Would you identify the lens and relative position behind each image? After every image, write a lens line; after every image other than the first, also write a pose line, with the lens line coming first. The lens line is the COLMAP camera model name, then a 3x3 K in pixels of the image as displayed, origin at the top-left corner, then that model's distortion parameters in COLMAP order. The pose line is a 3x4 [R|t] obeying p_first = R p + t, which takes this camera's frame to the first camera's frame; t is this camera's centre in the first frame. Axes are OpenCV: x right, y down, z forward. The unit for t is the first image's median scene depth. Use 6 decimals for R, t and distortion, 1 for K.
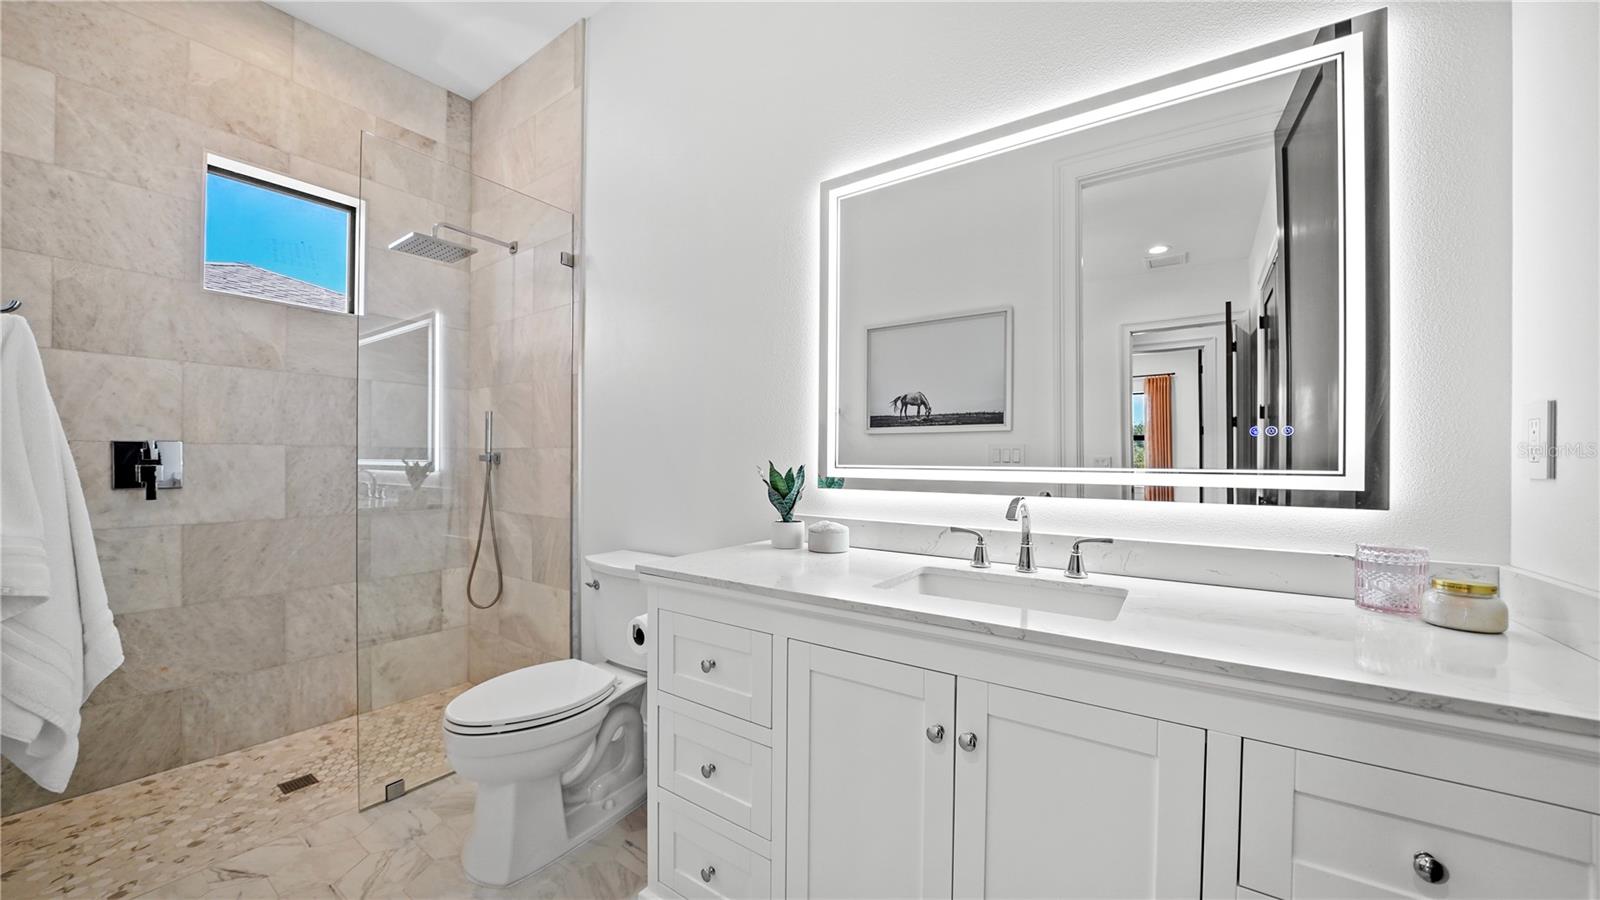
lens RADIAL K [[563.0, 0, 806.2], [0, 563.0, 453.7], [0, 0, 1]] dist [-0.004712, -0.000184]
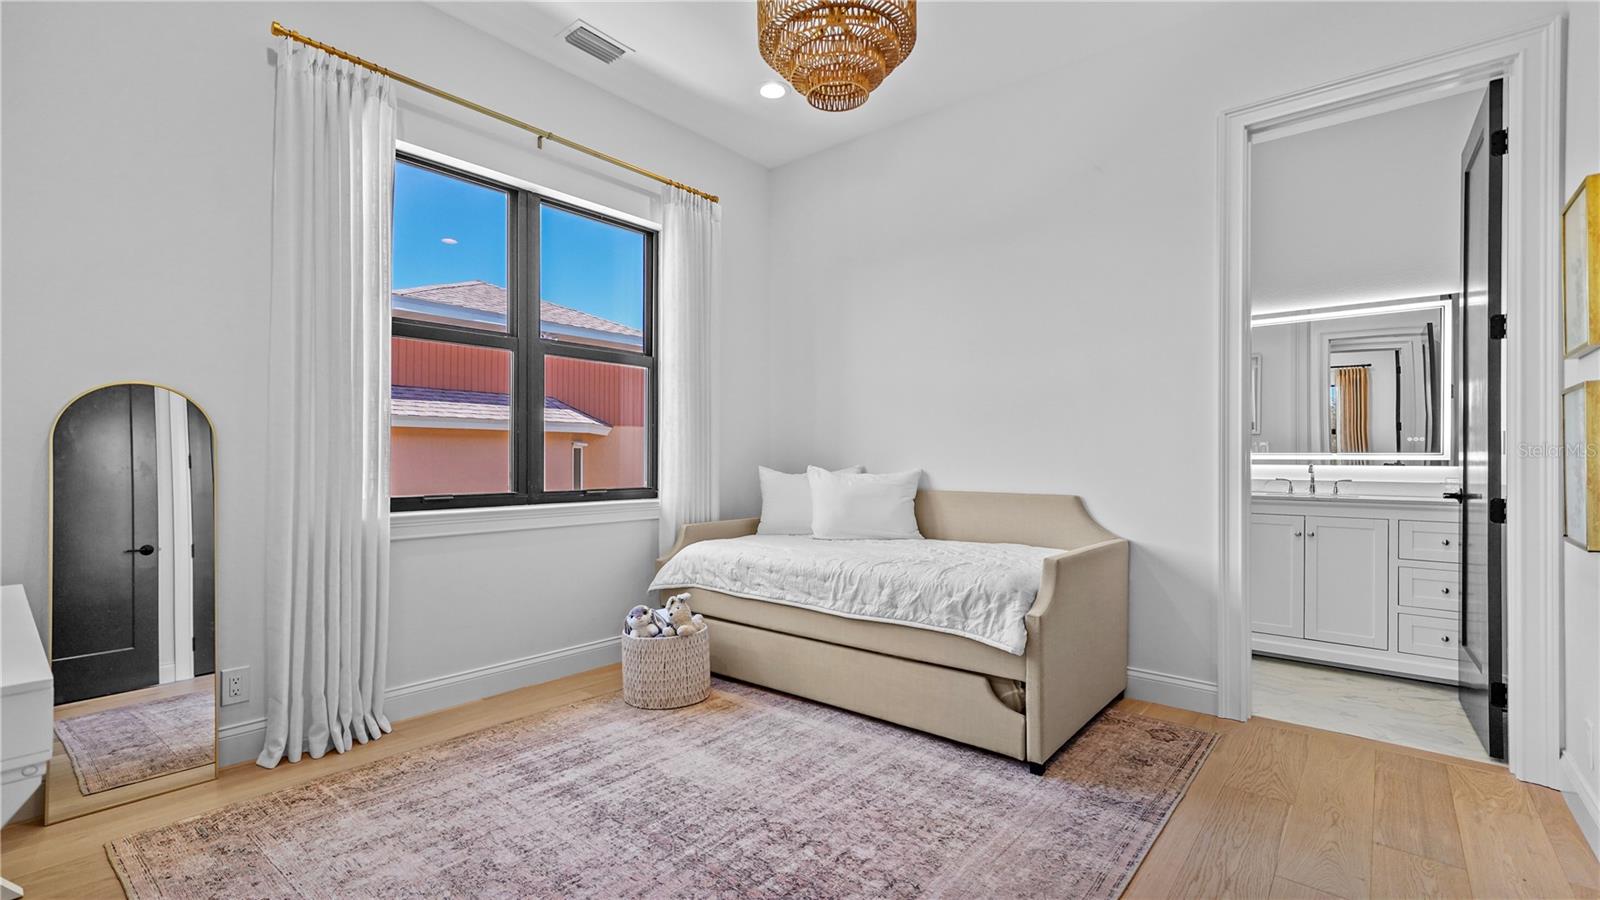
lens RADIAL K [[712.0, 0, 800.4], [0, 712.0, 453.4], [0, 0, 1]] dist [-0.001119, 0.000168]
pose [[0.995586, -0.005305, -0.093699, -1.605625], [0.005808, 0.999970, 0.005091, -0.007751], [0.093669, -0.005612, 0.995588, -2.404265]]
